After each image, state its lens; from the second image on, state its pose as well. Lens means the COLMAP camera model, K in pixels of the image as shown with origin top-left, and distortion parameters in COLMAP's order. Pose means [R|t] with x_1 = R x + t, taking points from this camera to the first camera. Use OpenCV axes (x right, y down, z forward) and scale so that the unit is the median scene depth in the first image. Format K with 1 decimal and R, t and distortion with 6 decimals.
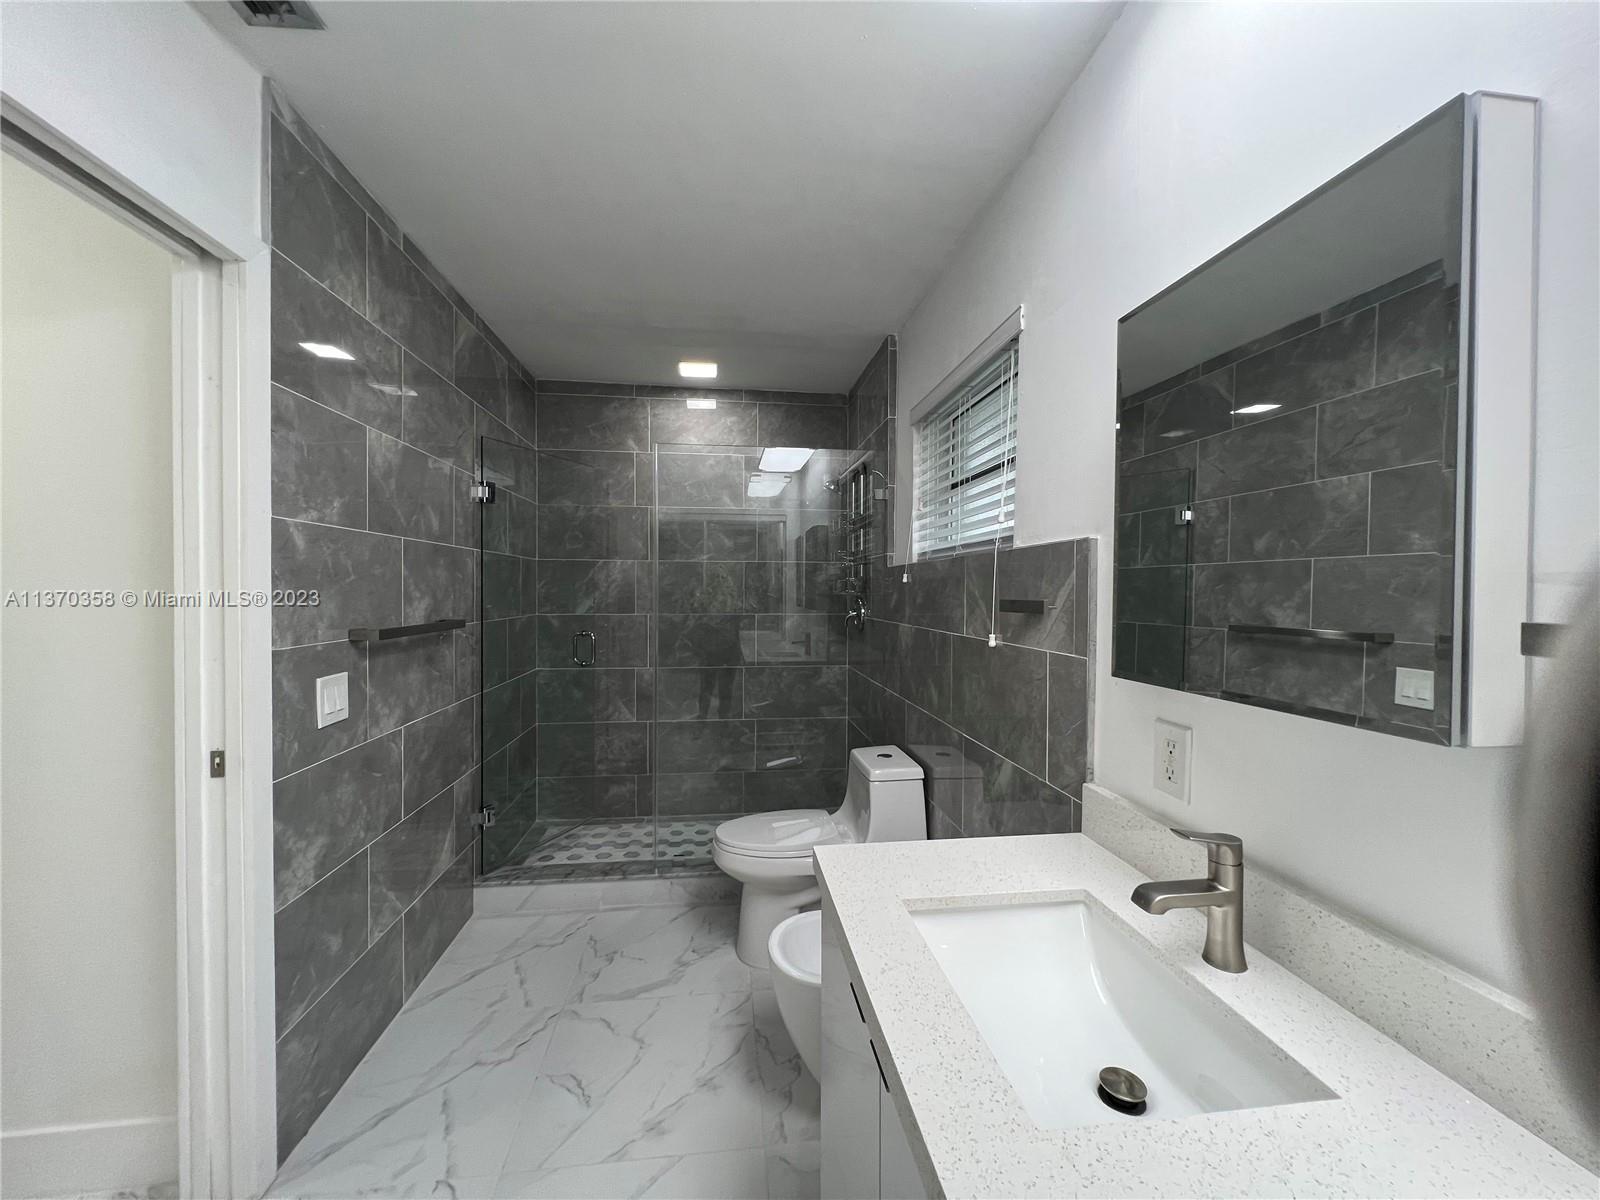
lens RADIAL K [[639.0, 0, 800.0], [0, 639.0, 600.0], [0, 0, 1]] dist [0.011918, 0.000040]
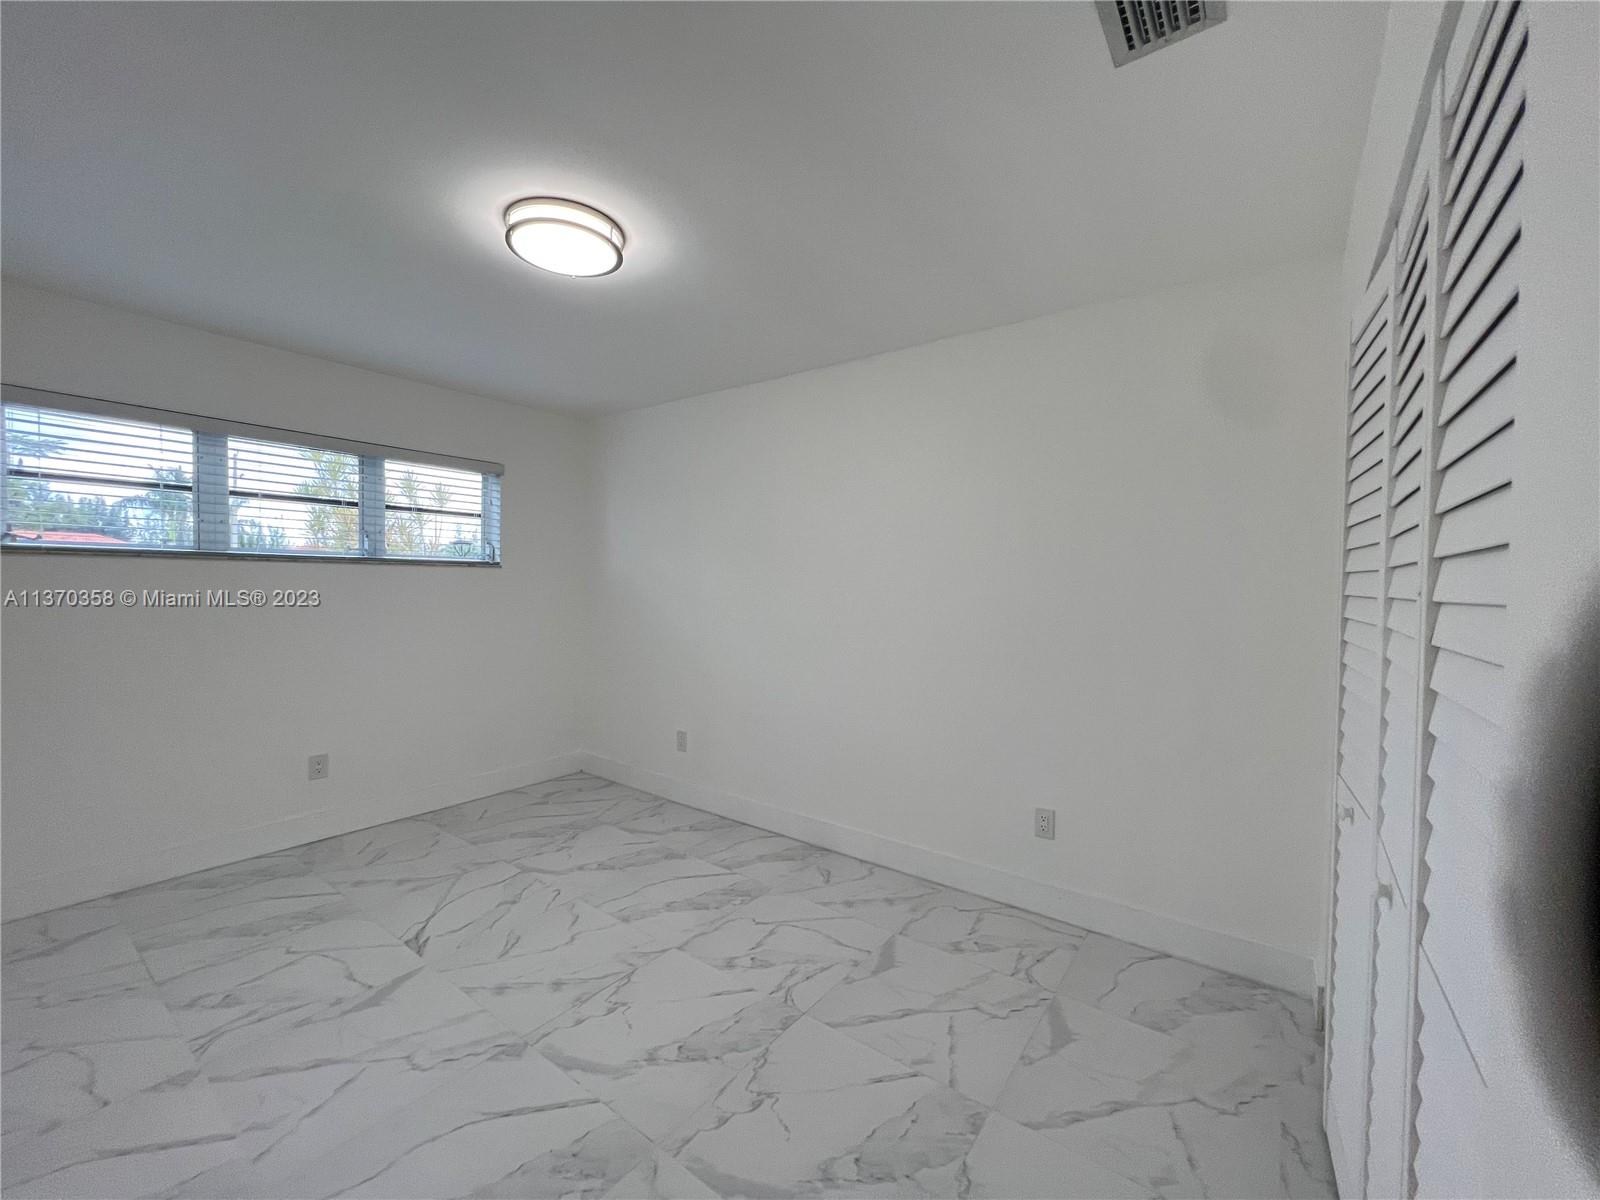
lens RADIAL K [[639.0, 0, 800.0], [0, 639.0, 600.0], [0, 0, 1]] dist [0.011918, 0.000040]
pose [[0.715022, 0.025763, -0.698627, 1.009308], [-0.020693, 0.999663, 0.015685, -0.011955], [0.698796, 0.003241, 0.715314, -0.366861]]
